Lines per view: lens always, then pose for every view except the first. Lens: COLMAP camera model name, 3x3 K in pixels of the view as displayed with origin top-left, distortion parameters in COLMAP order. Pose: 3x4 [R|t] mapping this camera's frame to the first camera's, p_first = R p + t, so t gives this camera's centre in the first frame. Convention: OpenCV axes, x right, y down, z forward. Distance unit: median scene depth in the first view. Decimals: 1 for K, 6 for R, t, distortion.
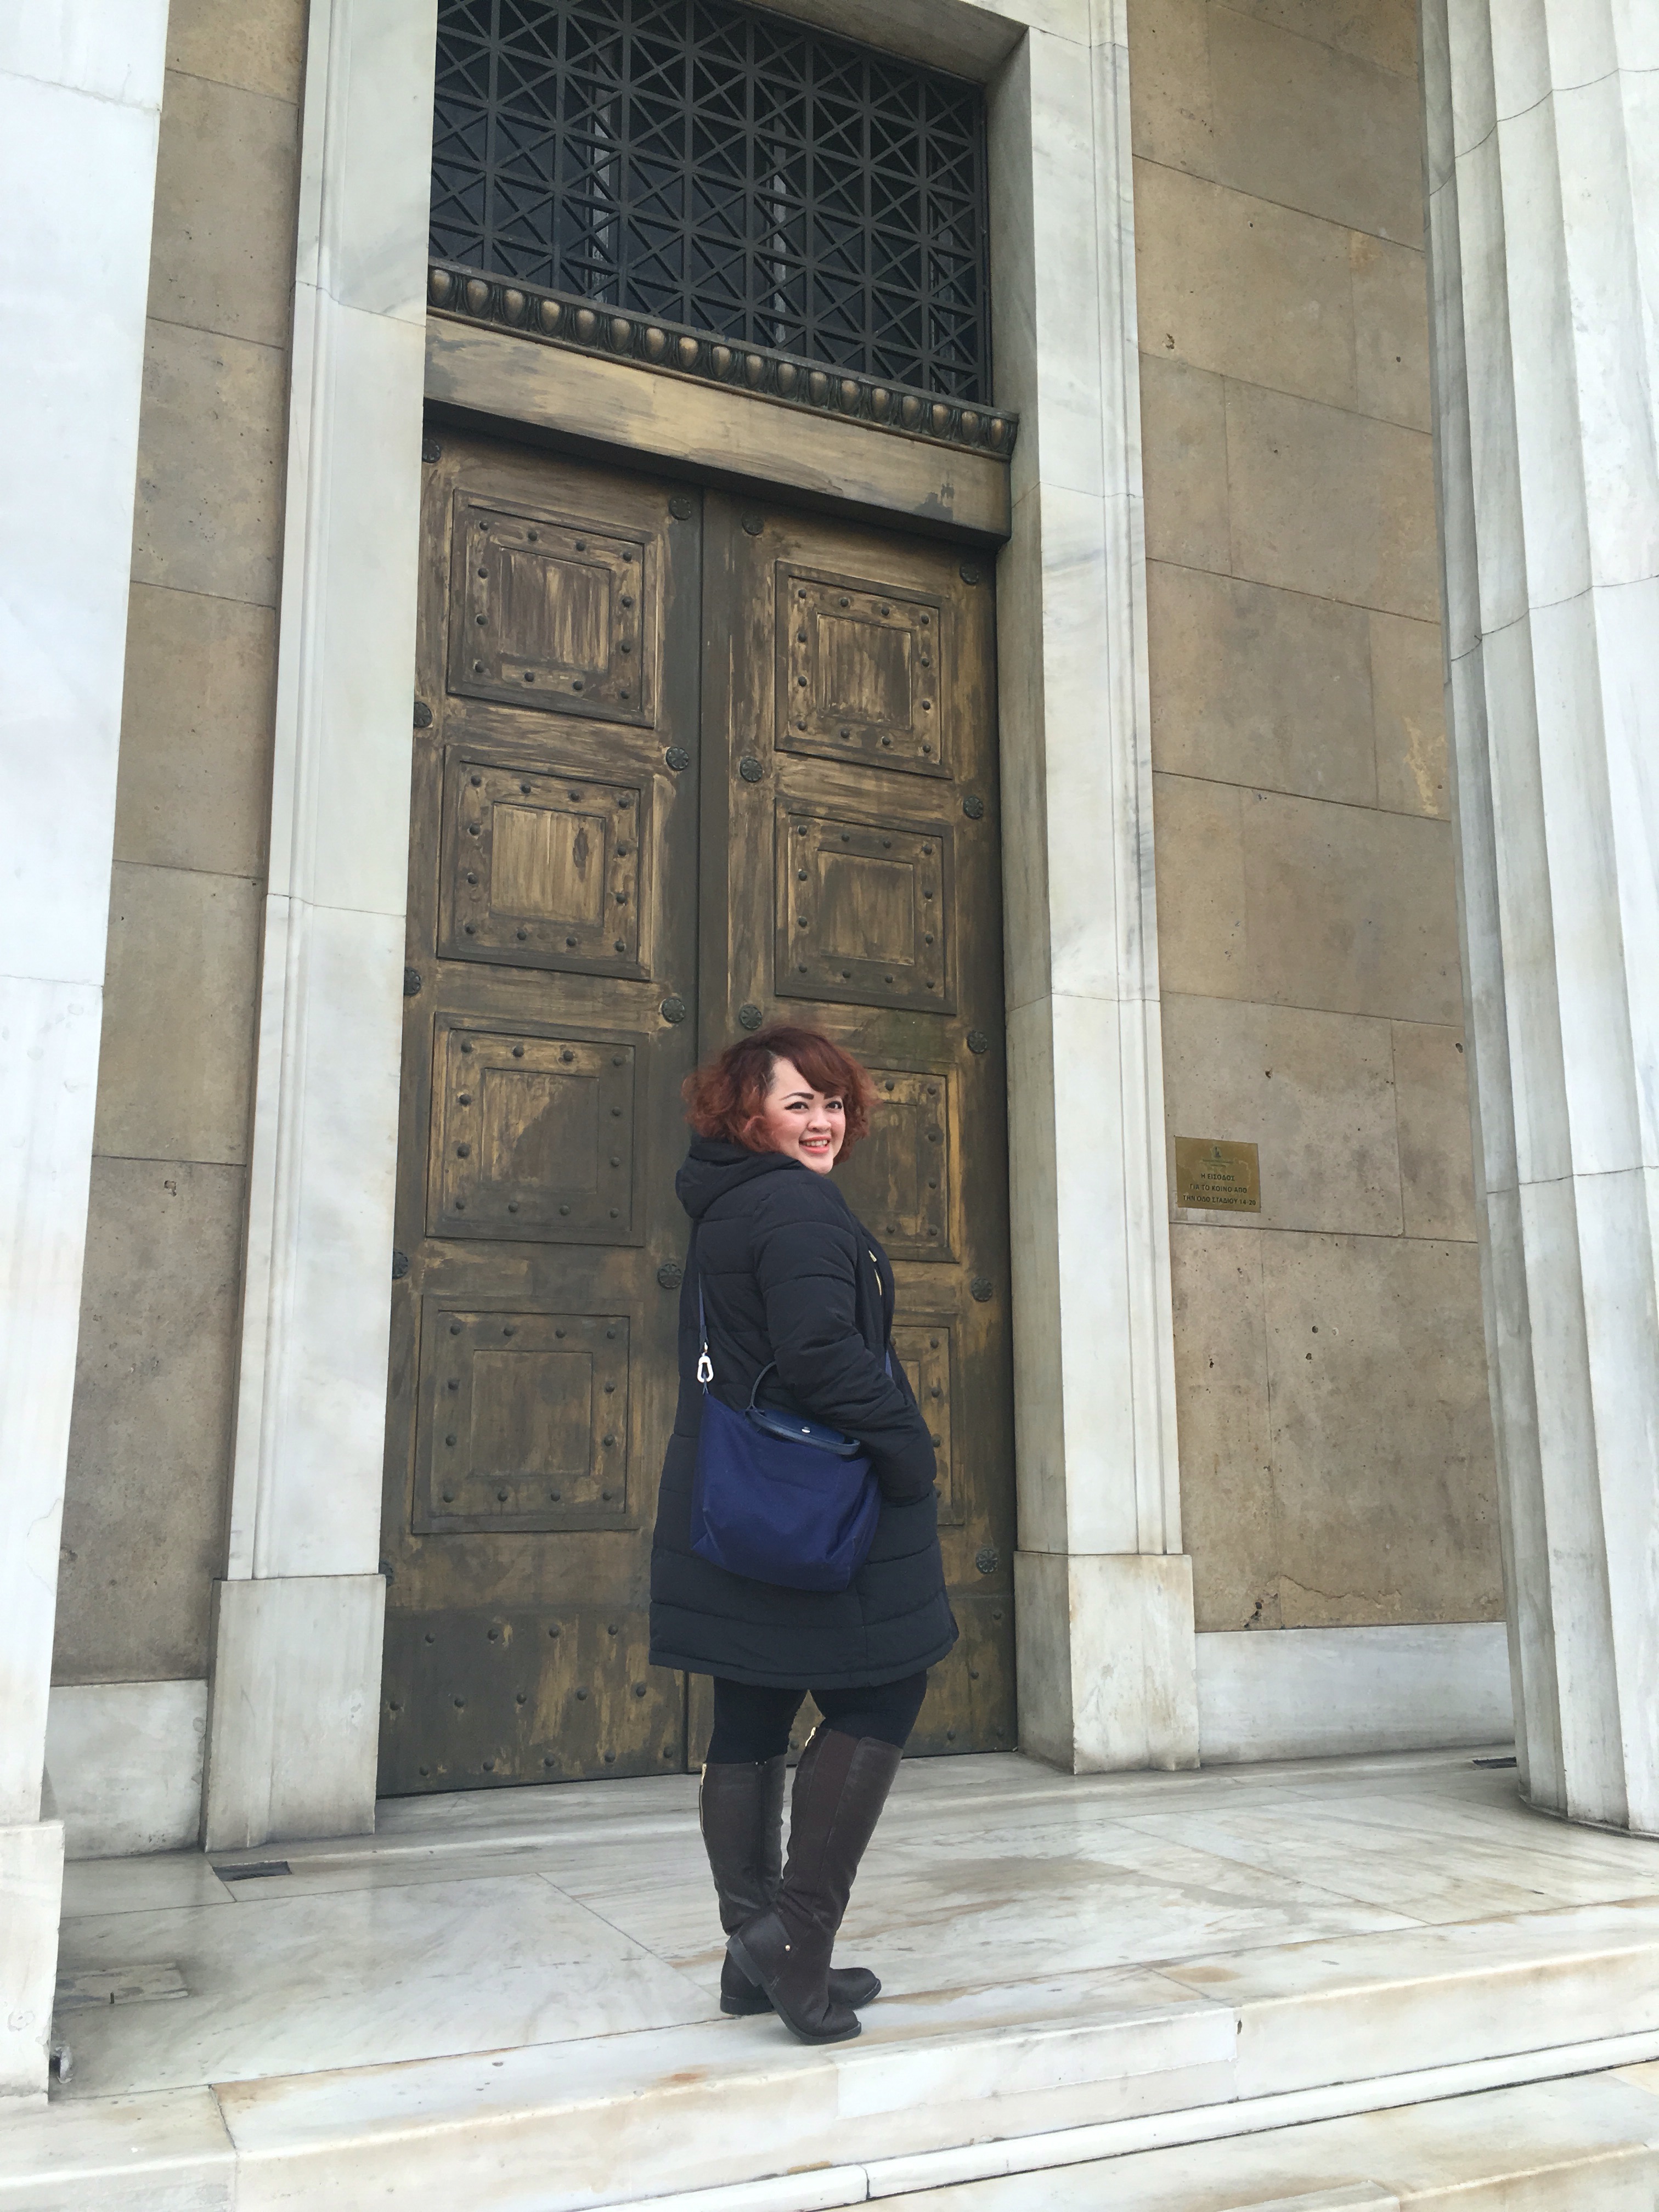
lens RADIAL K [[1881.2, 0, 827.7], [0, 1881.2, 1101.9], [0, 0, 1]] dist [0.068890, -0.095129]
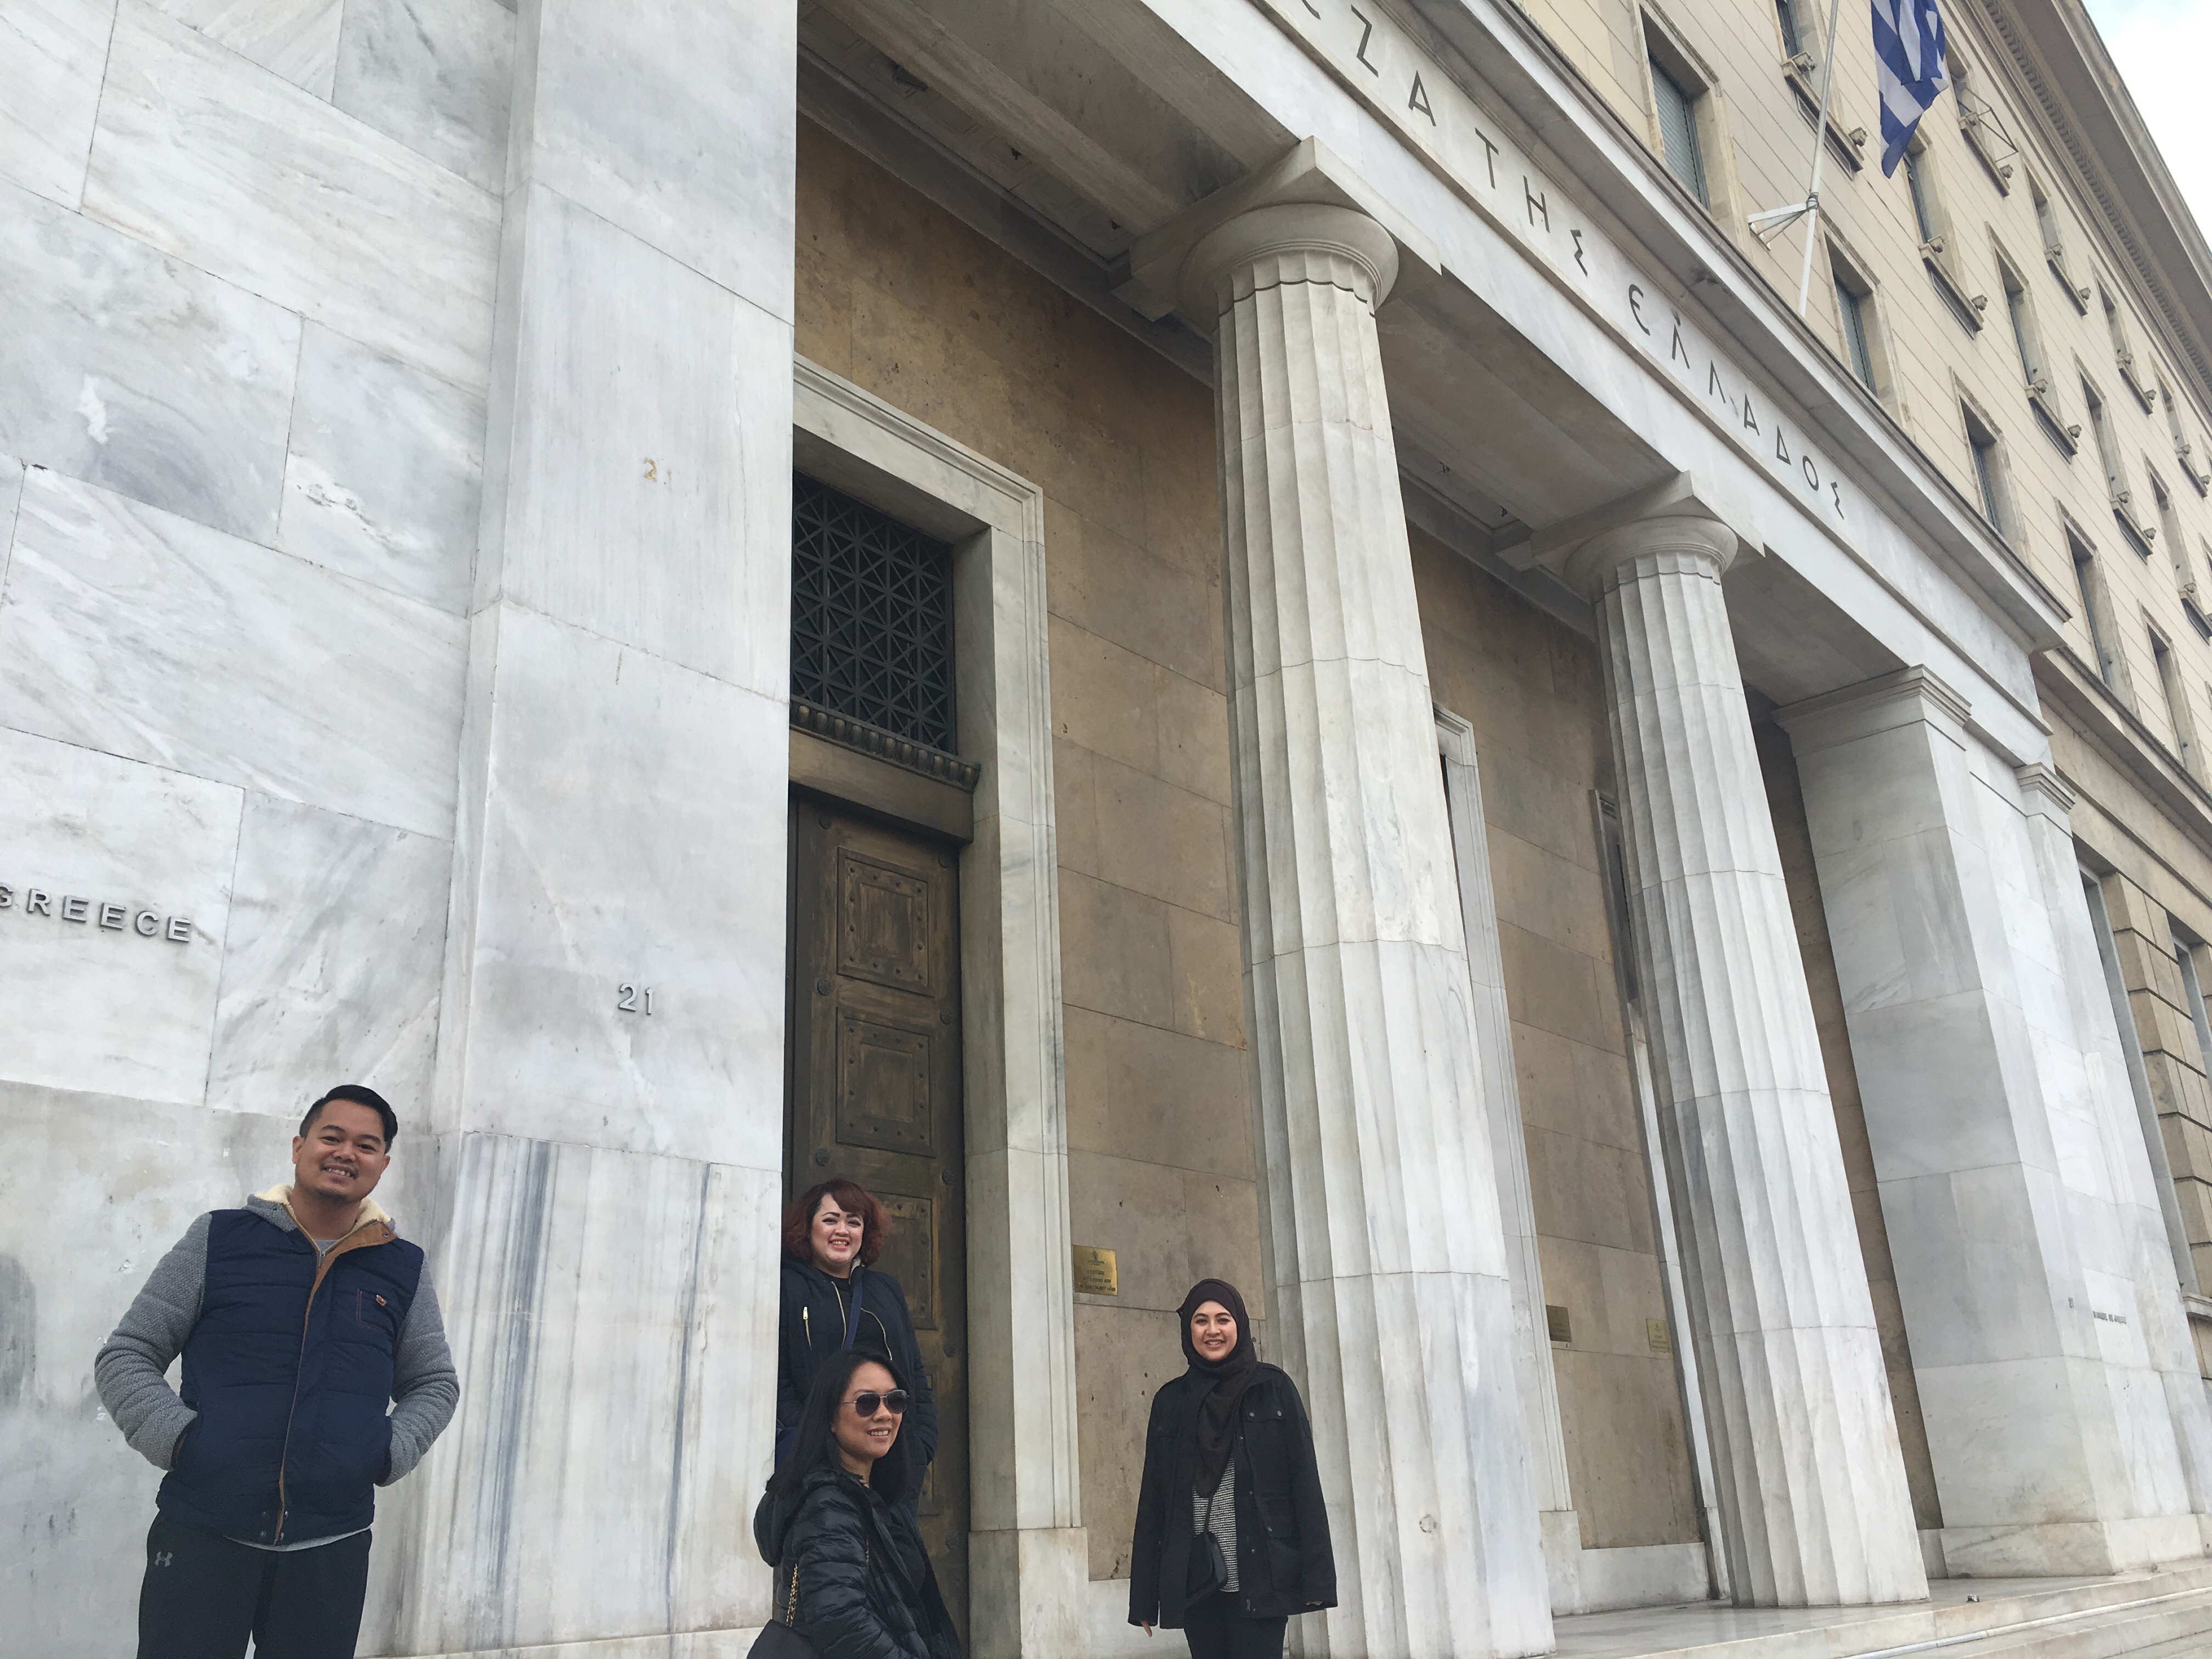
lens RADIAL K [[1881.2, 0, 1105.3], [0, 1881.2, 820.6], [0, 0, 1]] dist [0.068890, -0.095129]
pose [[0.911726, 0.110504, 0.395657, -0.436970], [-0.036469, 0.981110, -0.189981, -0.029433], [-0.409177, 0.158782, 0.898533, -0.449361]]
